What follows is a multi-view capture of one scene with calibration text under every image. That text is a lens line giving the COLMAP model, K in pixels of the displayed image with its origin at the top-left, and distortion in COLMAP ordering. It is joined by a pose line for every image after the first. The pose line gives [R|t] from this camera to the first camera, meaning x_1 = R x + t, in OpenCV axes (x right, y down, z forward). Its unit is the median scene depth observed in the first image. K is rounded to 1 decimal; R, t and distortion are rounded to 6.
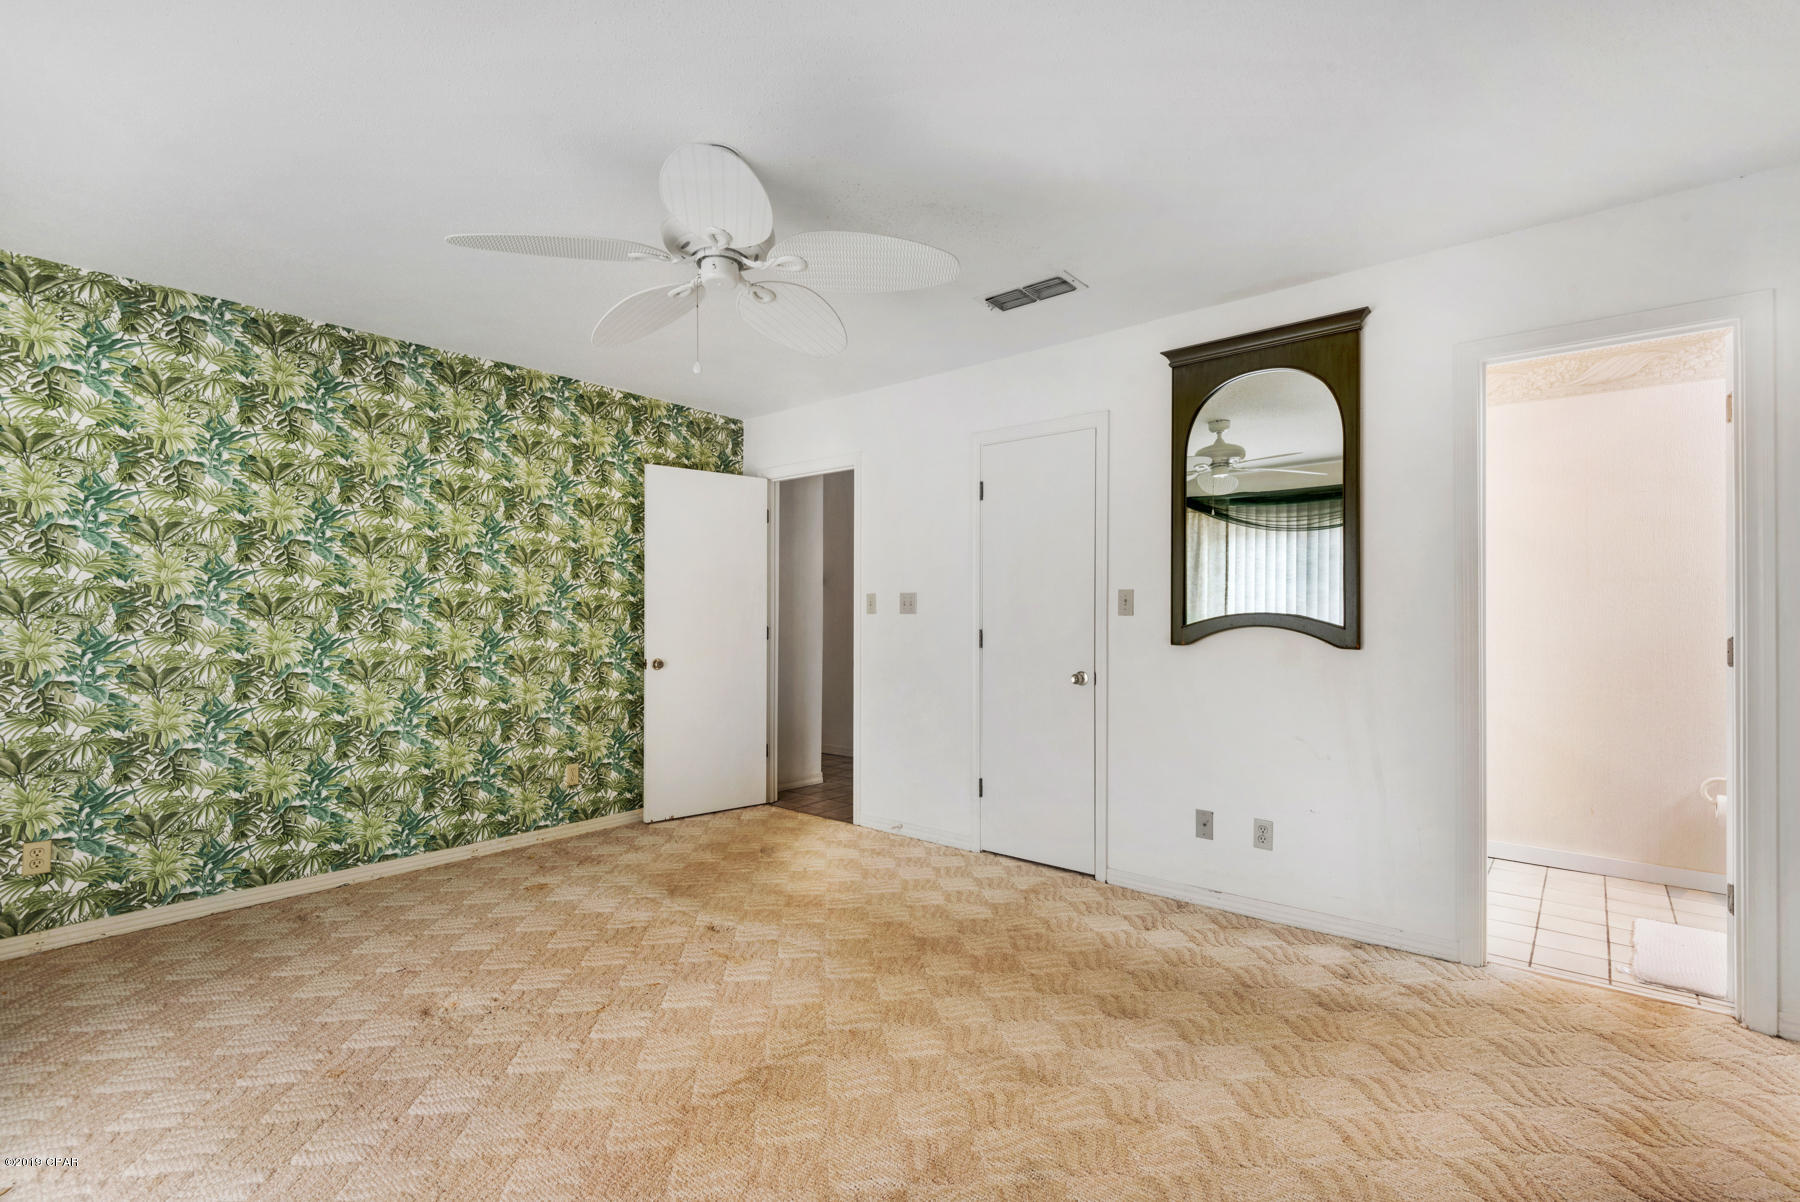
lens RADIAL K [[814.9, 0, 896.9], [0, 814.9, 611.7], [0, 0, 1]] dist [0.031372, -0.019420]
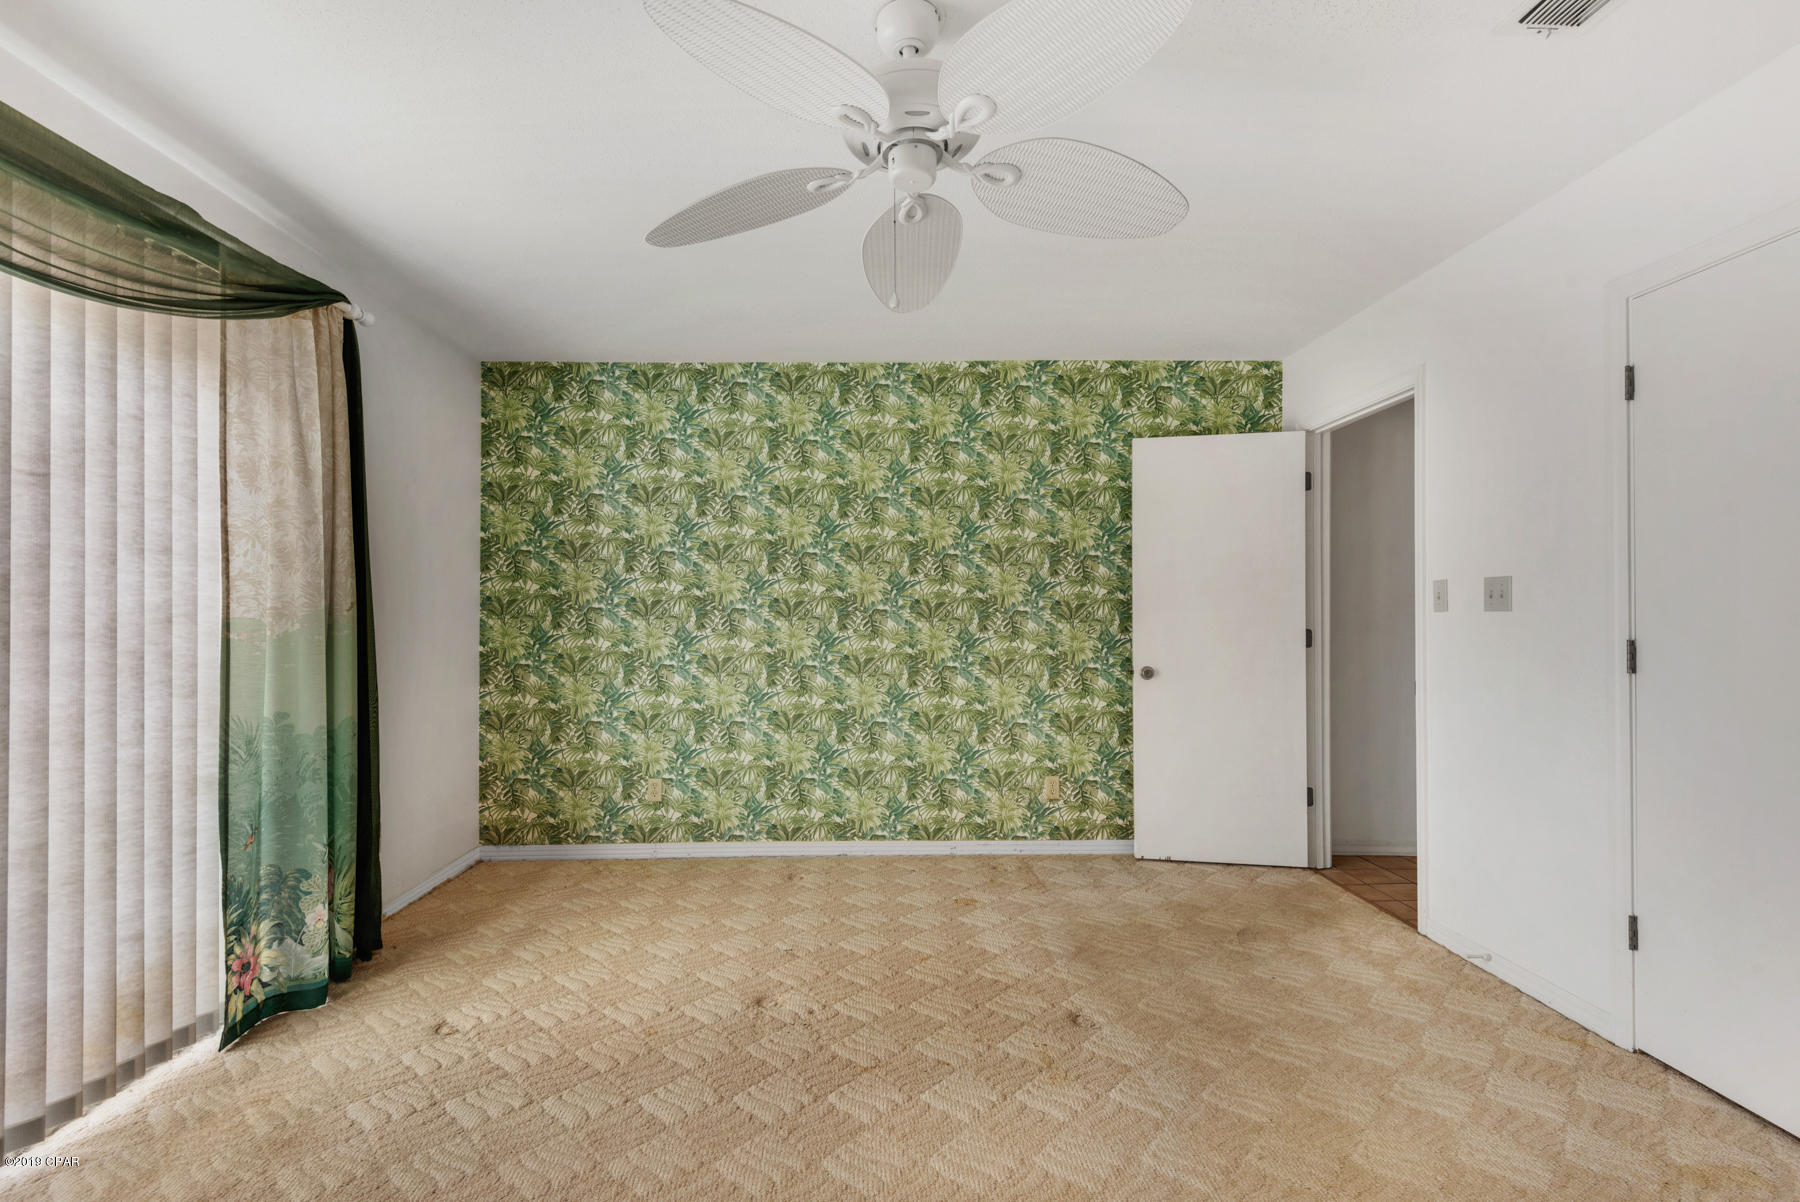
lens RADIAL K [[837.6, 0, 898.2], [0, 837.6, 610.5], [0, 0, 1]] dist [0.042794, -0.021682]
pose [[0.655546, -0.010510, -0.755082, 0.213556], [0.007356, 0.999945, -0.007531, 0.004826], [0.755120, -0.000617, 0.655587, 0.253462]]
